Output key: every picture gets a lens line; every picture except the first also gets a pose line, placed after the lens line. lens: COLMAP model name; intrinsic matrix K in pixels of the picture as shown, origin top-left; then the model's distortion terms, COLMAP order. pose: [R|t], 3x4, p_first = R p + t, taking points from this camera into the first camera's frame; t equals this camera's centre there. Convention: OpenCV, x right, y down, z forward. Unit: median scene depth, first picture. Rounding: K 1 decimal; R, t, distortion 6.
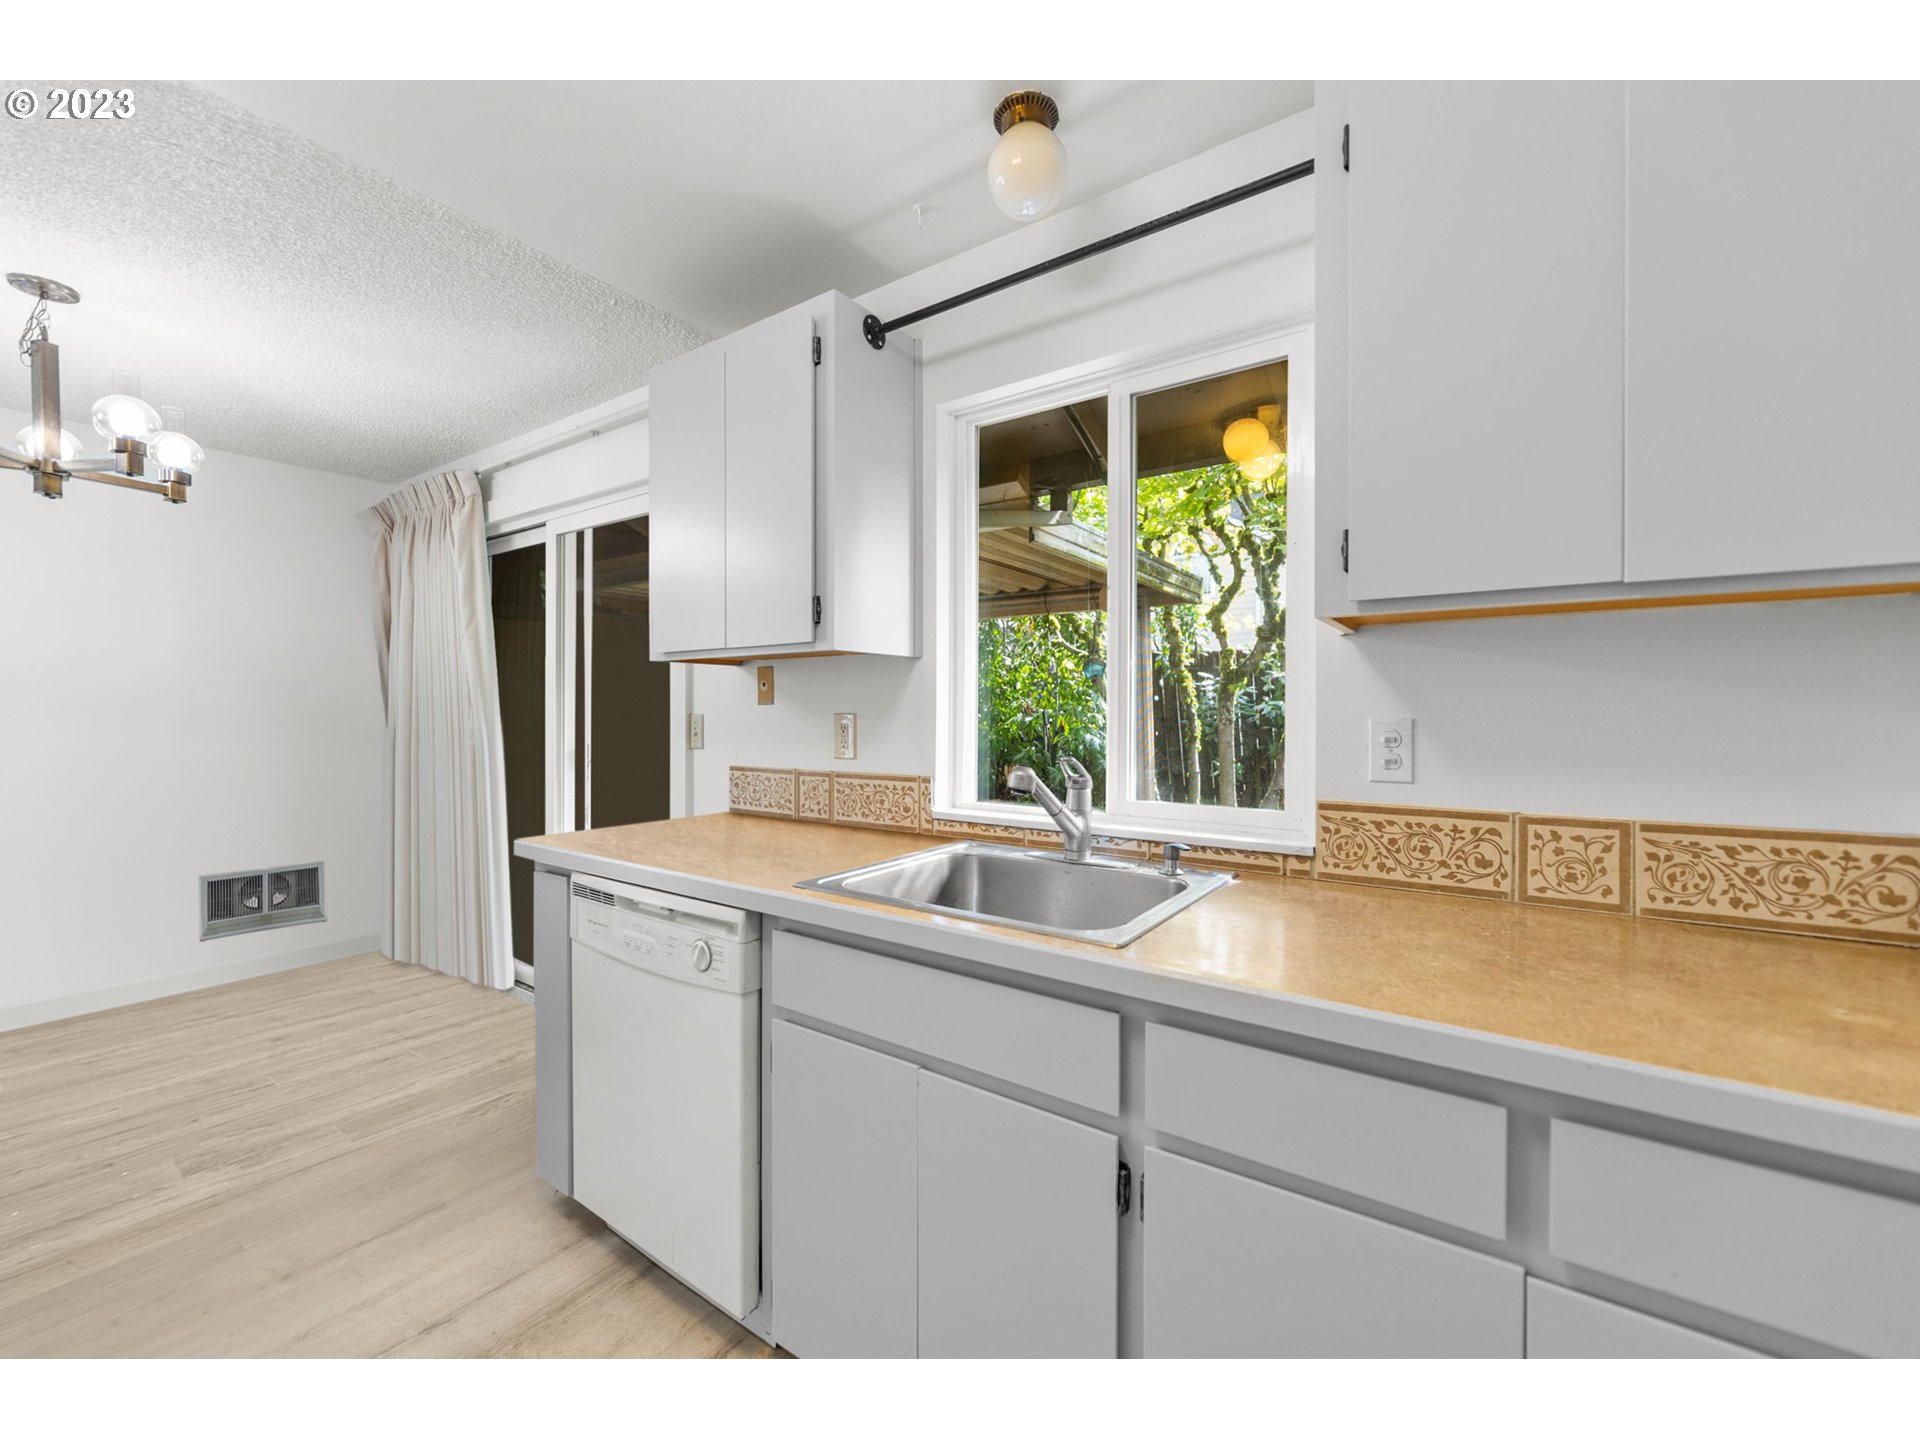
lens RADIAL K [[787.2, 0, 960.0], [0, 787.2, 720.0], [0, 0, 1]] dist [0.010950, -0.012739]
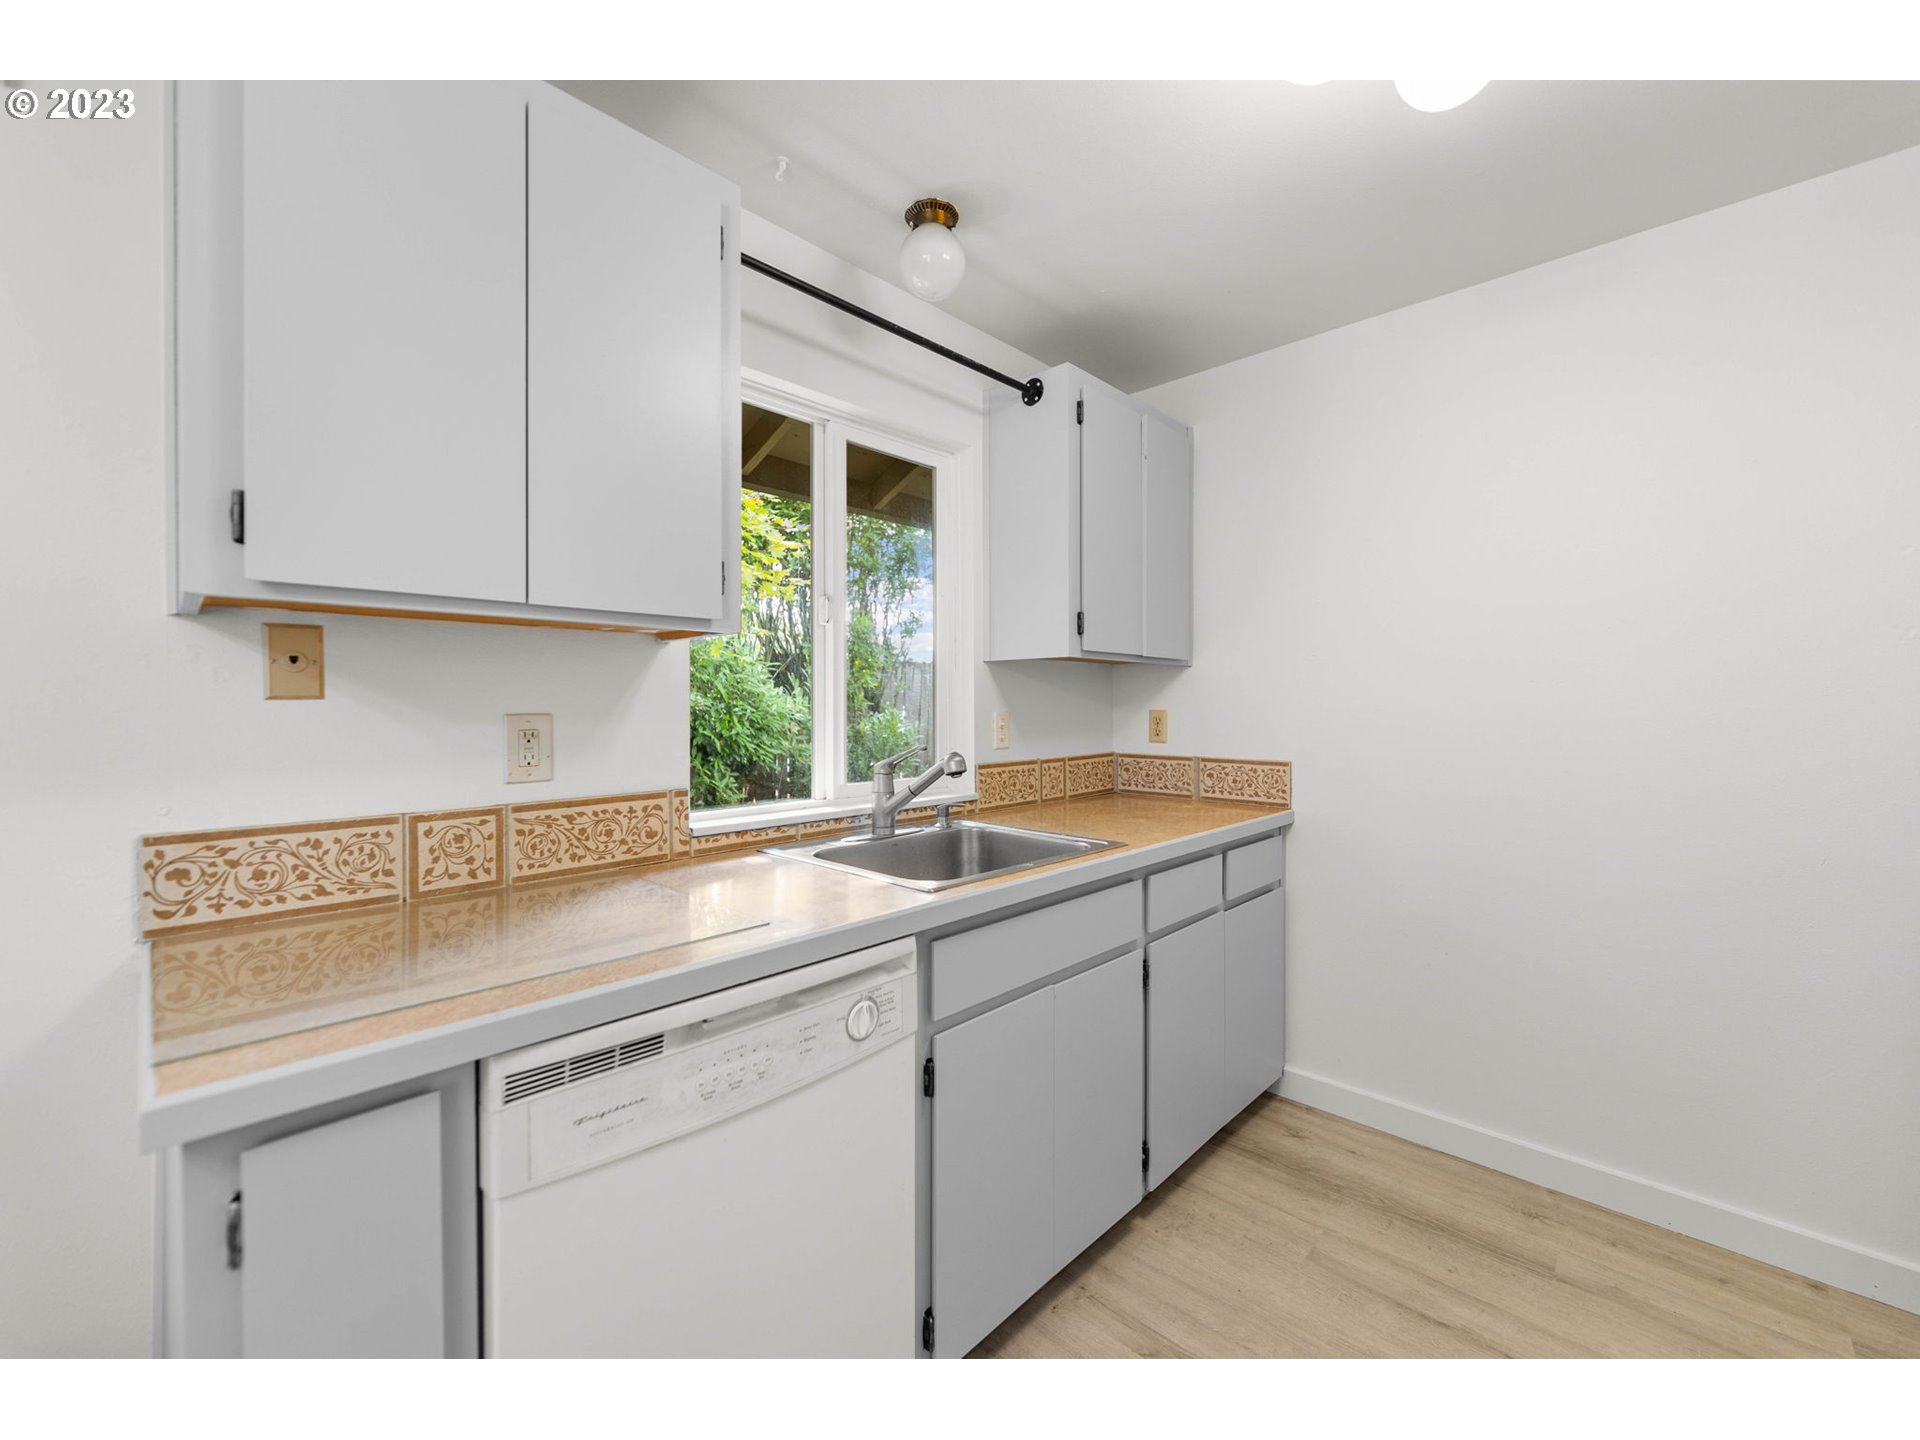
lens RADIAL K [[790.9, 0, 961.9], [0, 790.9, 709.8], [0, 0, 1]] dist [0.010065, -0.000032]
pose [[0.130190, -0.001948, 0.991487, -0.724108], [0.018428, 0.999830, -0.000455, -0.004068], [-0.991318, 0.018331, 0.130204, 0.526189]]
